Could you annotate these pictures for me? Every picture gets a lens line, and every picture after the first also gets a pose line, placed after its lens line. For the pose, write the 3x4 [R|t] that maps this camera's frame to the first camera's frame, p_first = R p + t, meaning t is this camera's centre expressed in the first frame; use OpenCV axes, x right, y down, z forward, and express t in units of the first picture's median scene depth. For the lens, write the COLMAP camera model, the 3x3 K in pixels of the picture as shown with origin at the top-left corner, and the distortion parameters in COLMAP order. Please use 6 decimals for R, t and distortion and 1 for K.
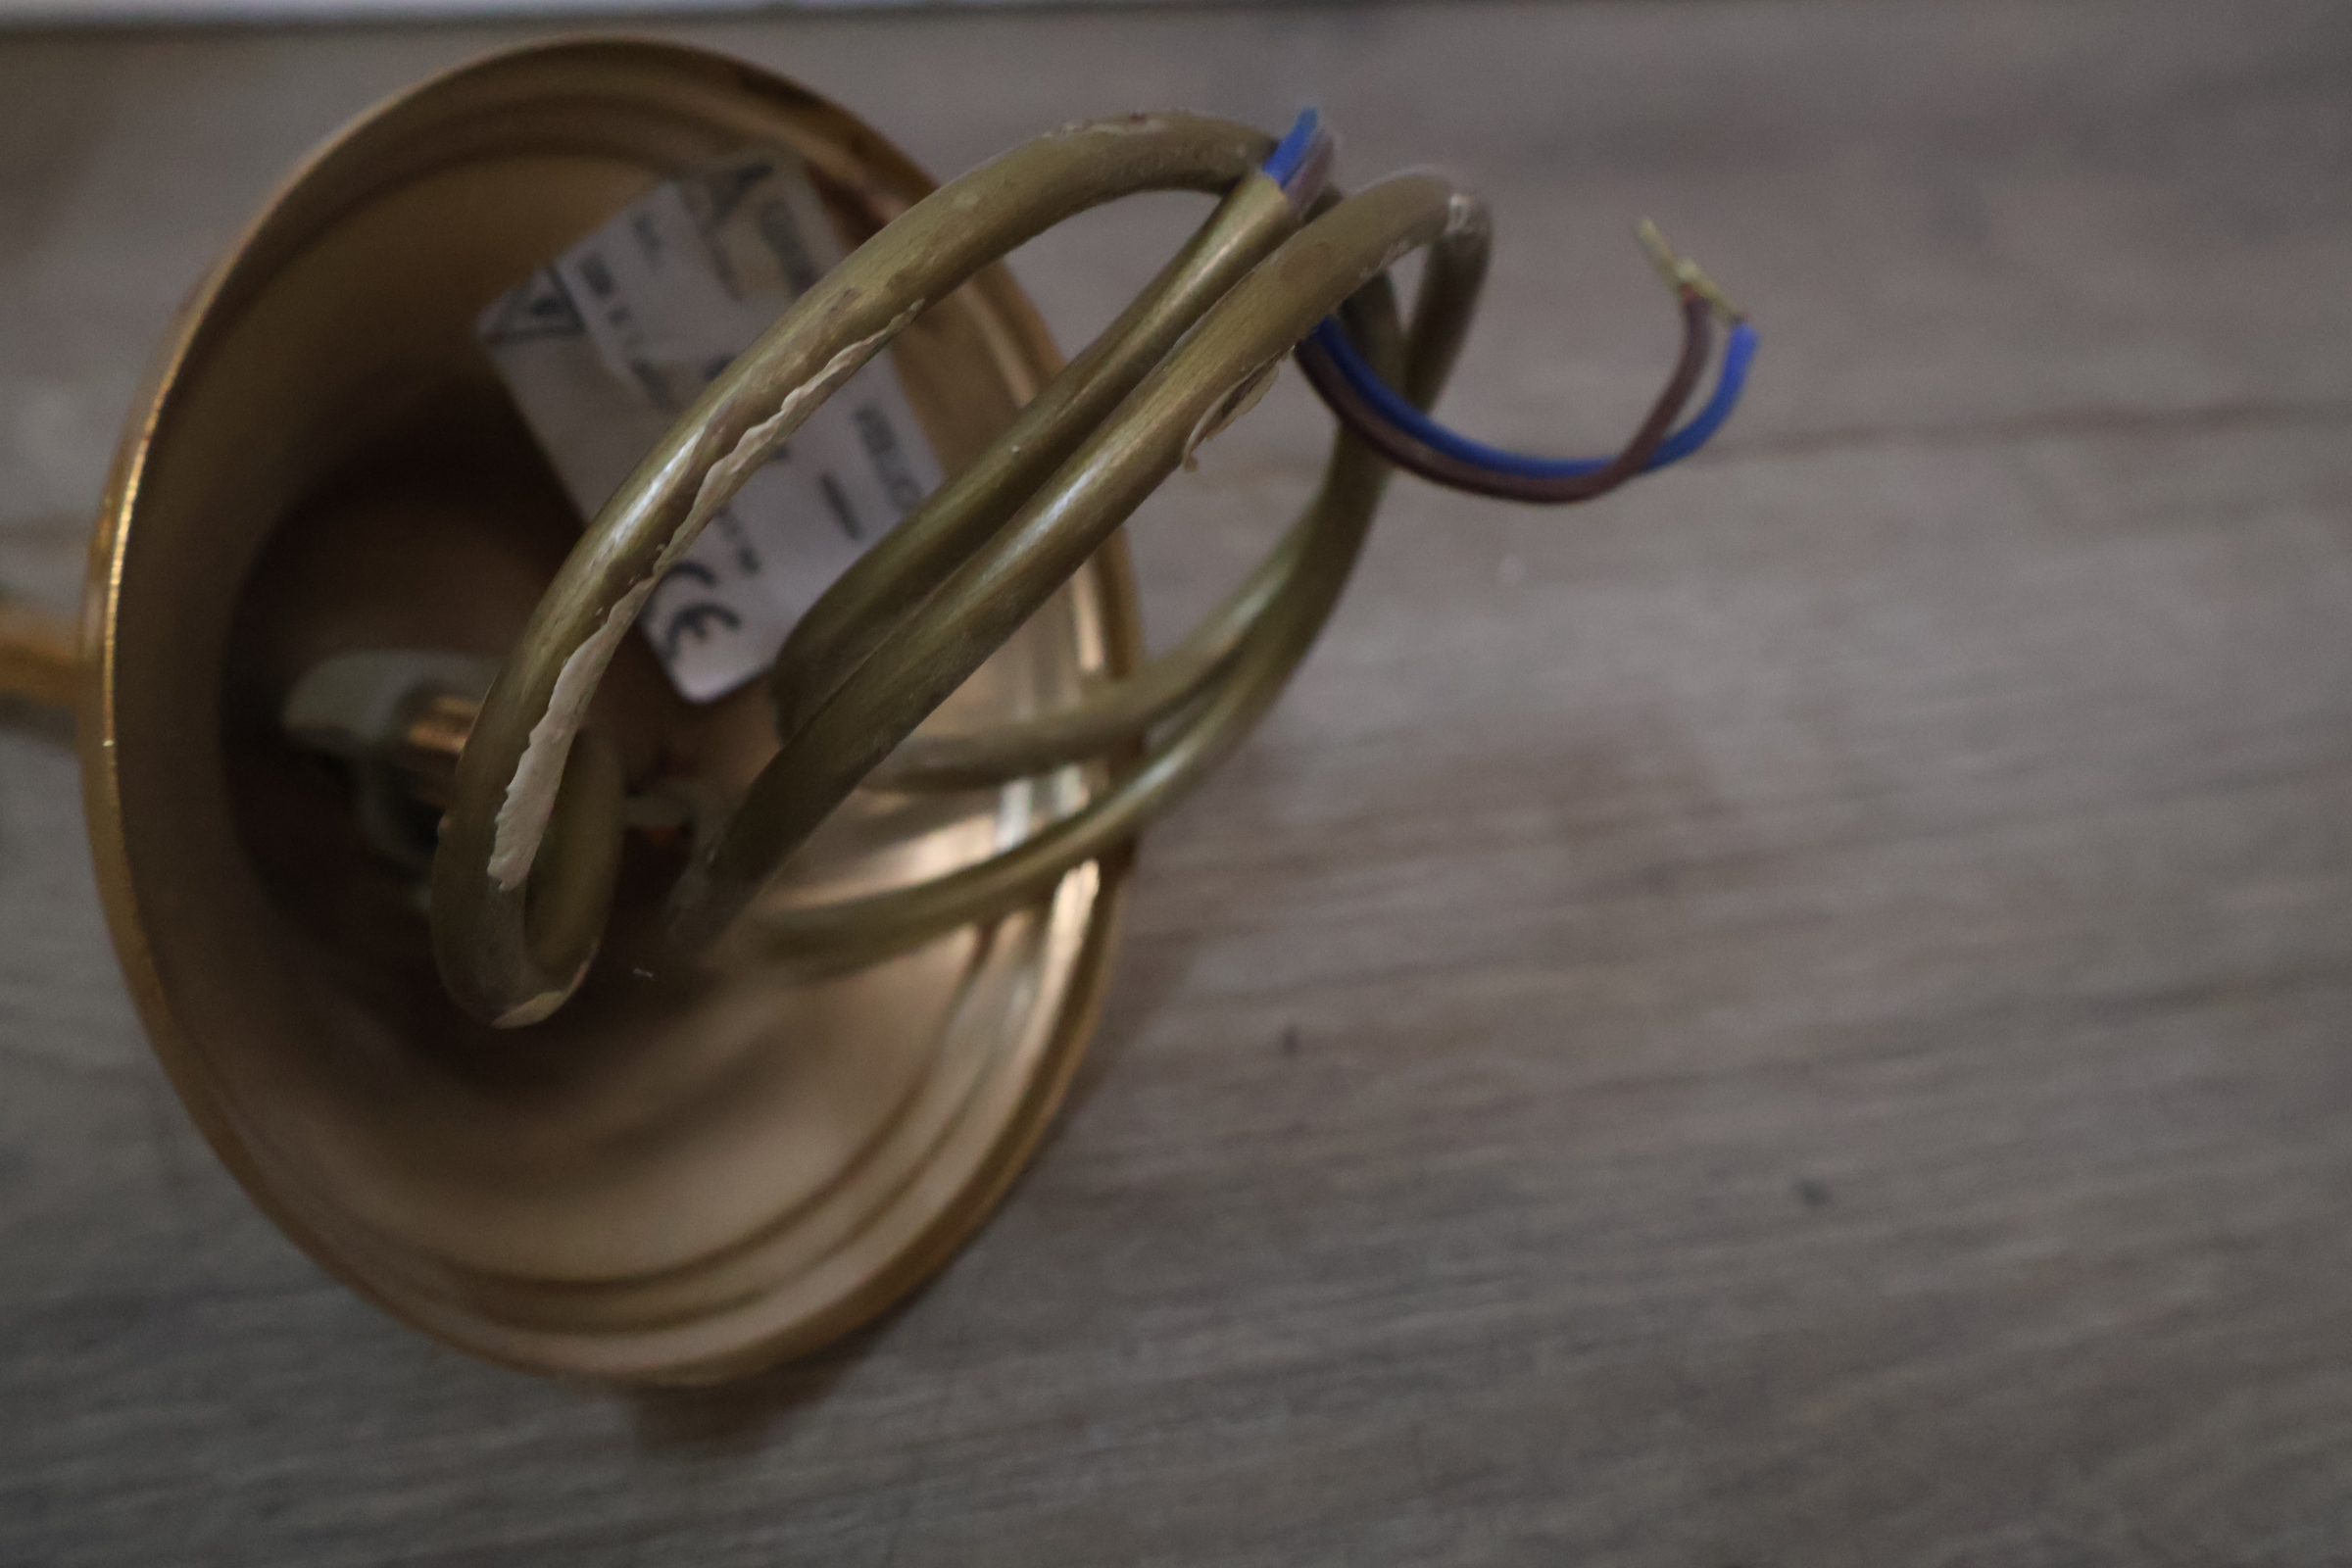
lens RADIAL K [[2226.0, 0, 1171.6], [0, 2226.0, 773.8], [0, 0, 1]] dist [0.008683, 0.000000]
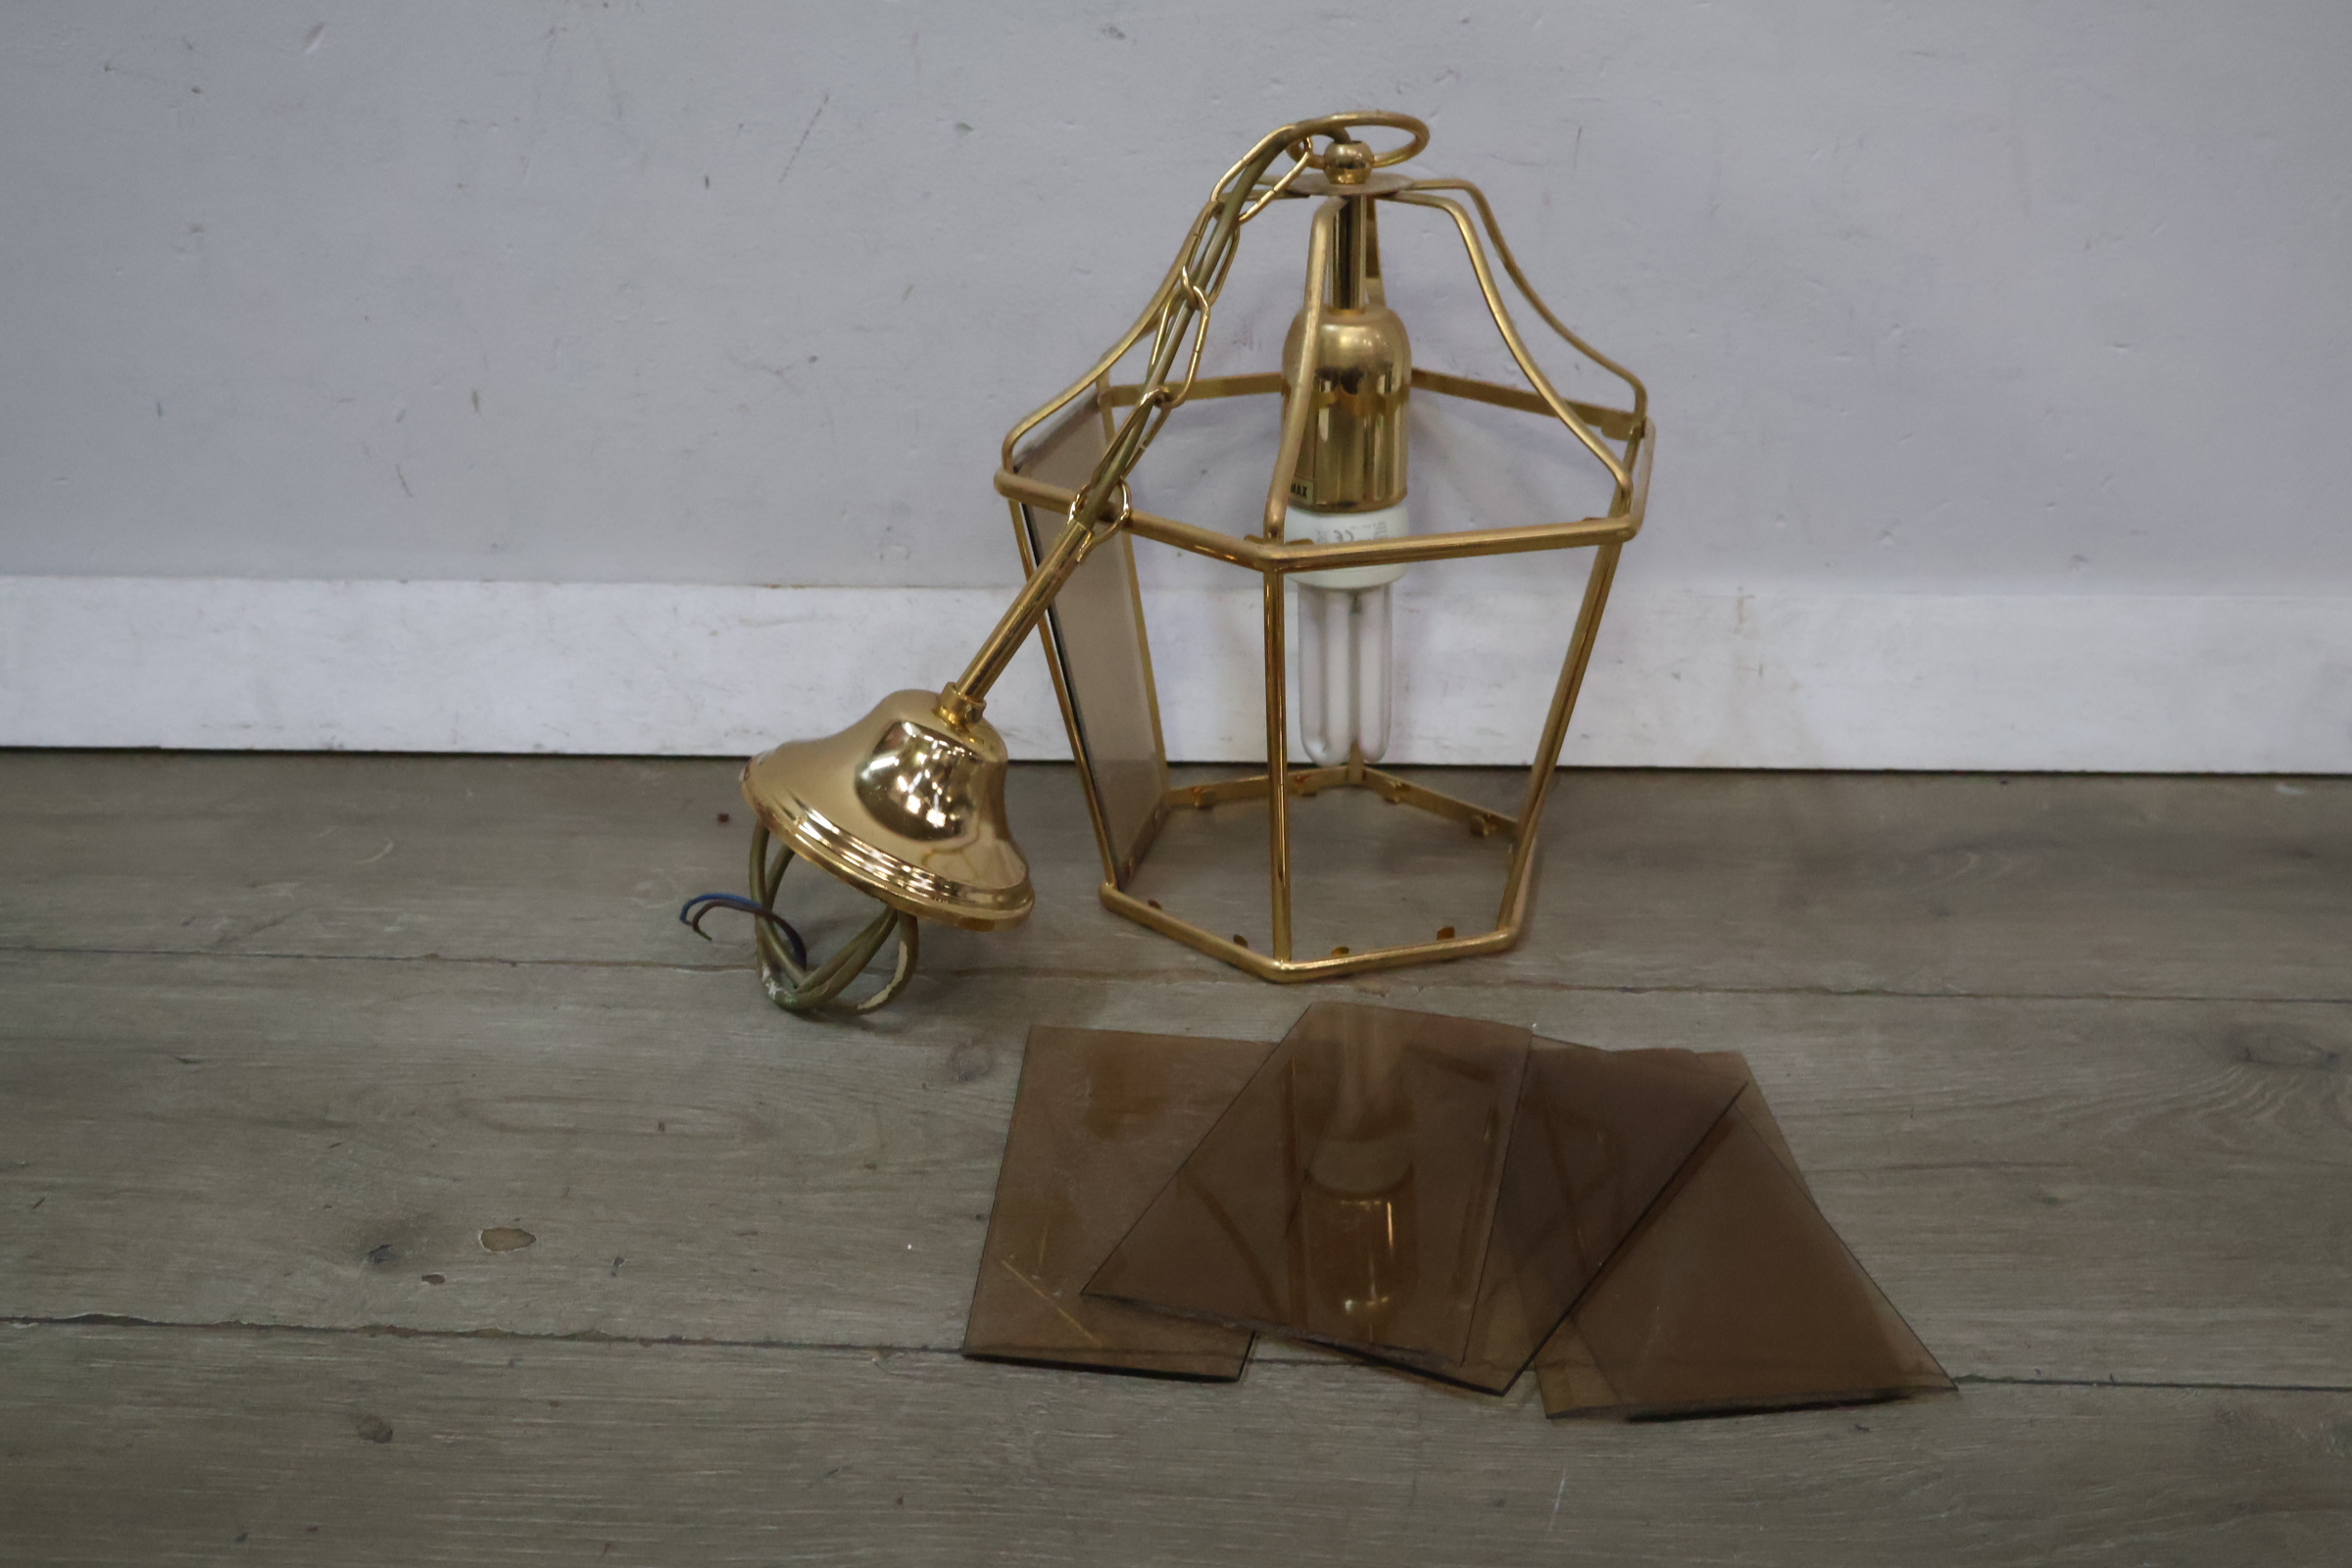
lens RADIAL K [[2226.0, 0, 1174.5], [0, 2226.0, 784.4], [0, 0, 1]] dist [0.008683, 0.000000]
pose [[0.976973, 0.052034, -0.206920, 0.394707], [-0.101972, 0.965748, -0.238604, 0.440603], [0.187417, 0.254210, 0.948816, -2.373233]]
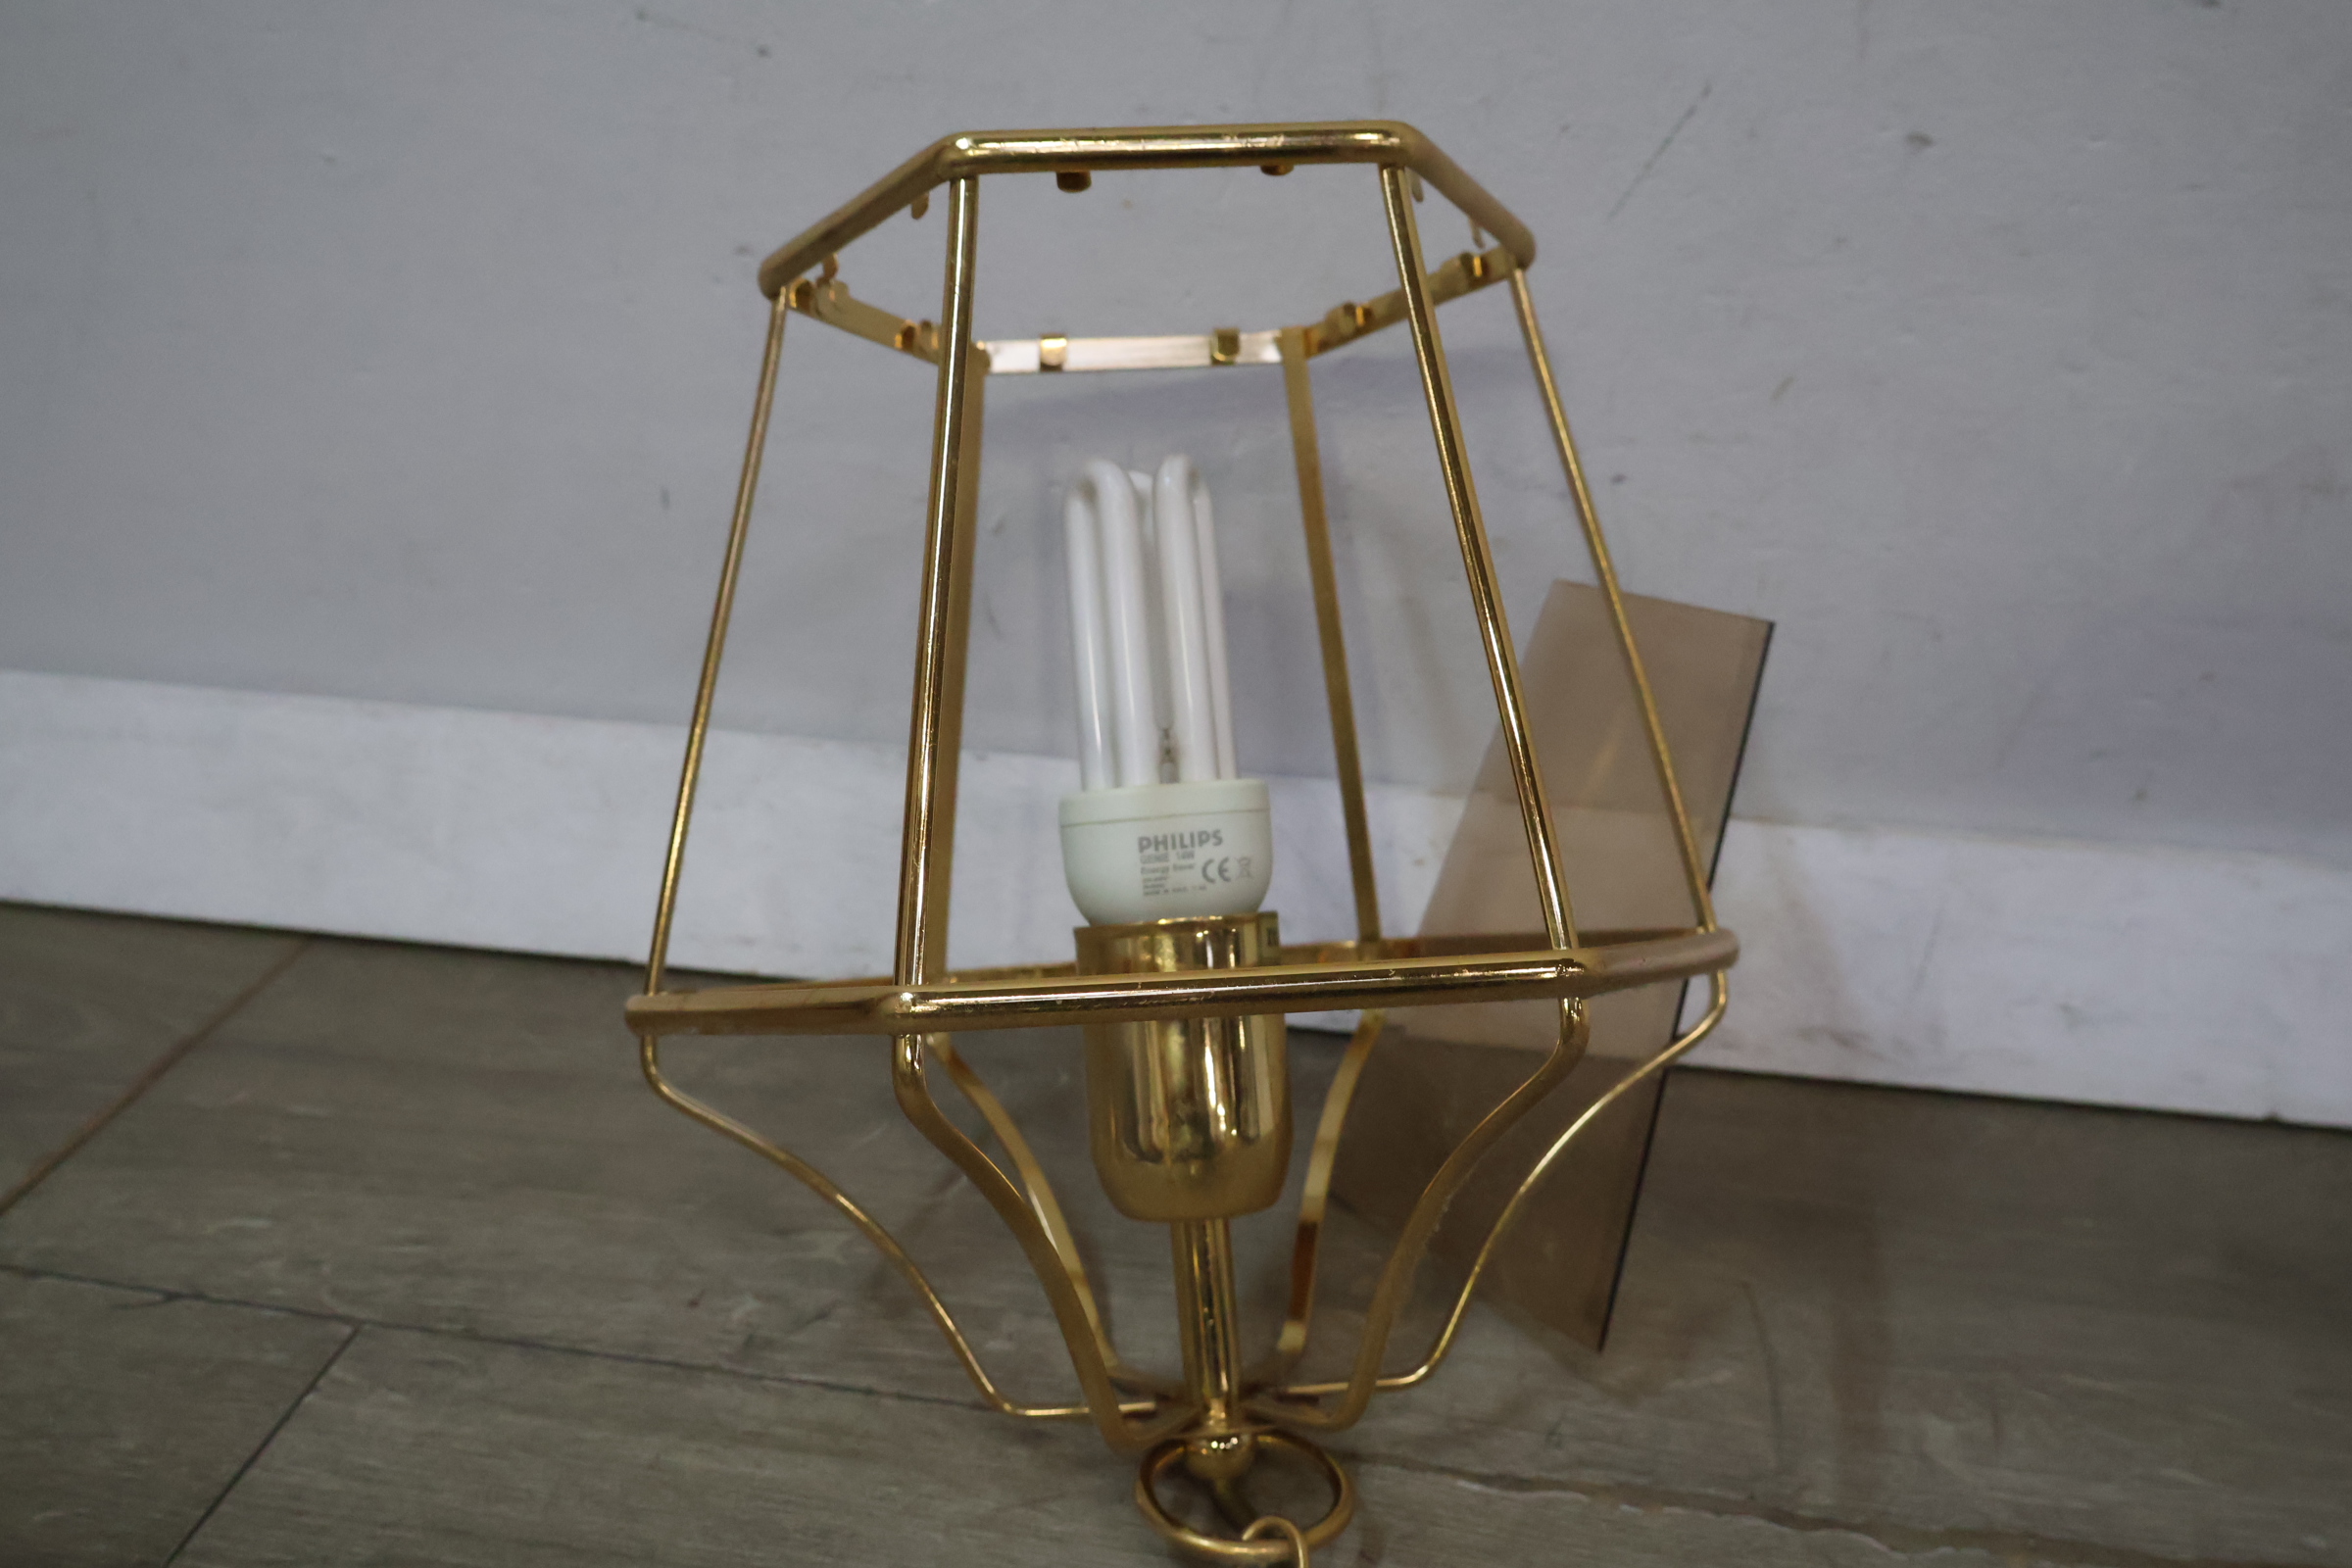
lens RADIAL K [[2226.0, 0, 1175.8], [0, 2226.0, 782.7], [0, 0, 1]] dist [0.008683, 0.000000]
pose [[0.939958, 0.116300, -0.320863, -0.883220], [-0.192622, 0.956877, -0.217448, -0.248231], [0.281737, 0.266197, 0.921826, -1.254840]]
